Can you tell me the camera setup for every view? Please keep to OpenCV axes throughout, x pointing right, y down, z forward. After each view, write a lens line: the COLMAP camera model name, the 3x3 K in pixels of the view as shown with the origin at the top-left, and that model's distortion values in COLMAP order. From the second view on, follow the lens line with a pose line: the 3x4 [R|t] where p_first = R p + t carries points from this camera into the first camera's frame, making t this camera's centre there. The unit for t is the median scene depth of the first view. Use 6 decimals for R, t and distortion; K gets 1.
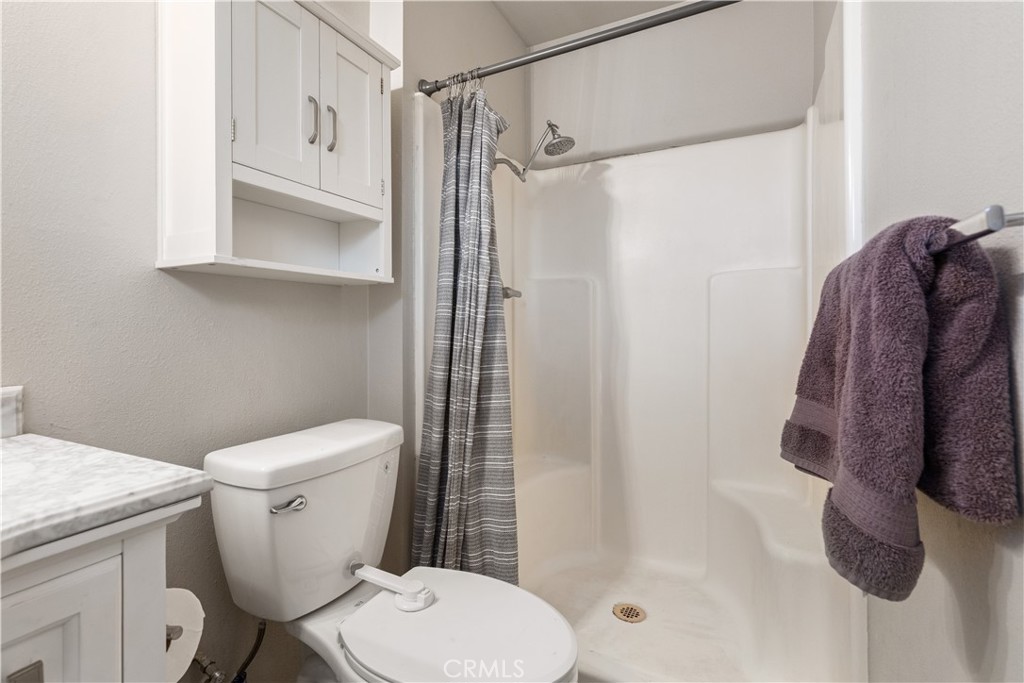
lens RADIAL K [[469.0, 0, 505.9], [0, 469.0, 327.5], [0, 0, 1]] dist [0.005101, -0.000063]
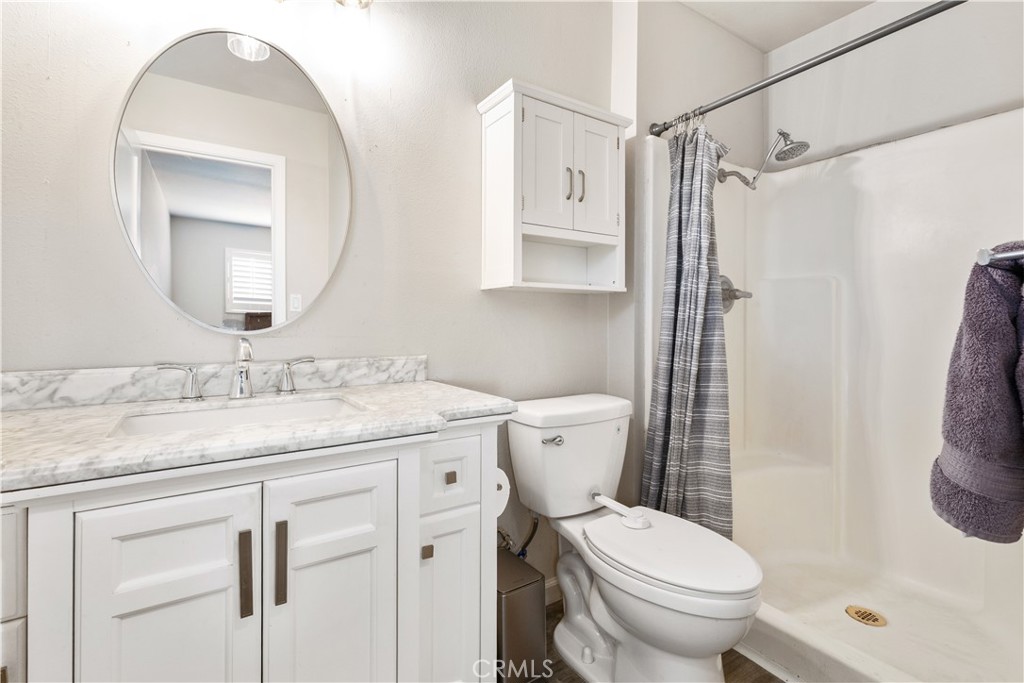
lens RADIAL K [[469.0, 0, 505.9], [0, 469.0, 327.5], [0, 0, 1]] dist [0.005101, -0.000063]
pose [[0.865167, 0.007607, -0.501425, 0.118499], [-0.005361, 0.999968, 0.005920, -0.001133], [0.501454, -0.002434, 0.865181, -0.278058]]
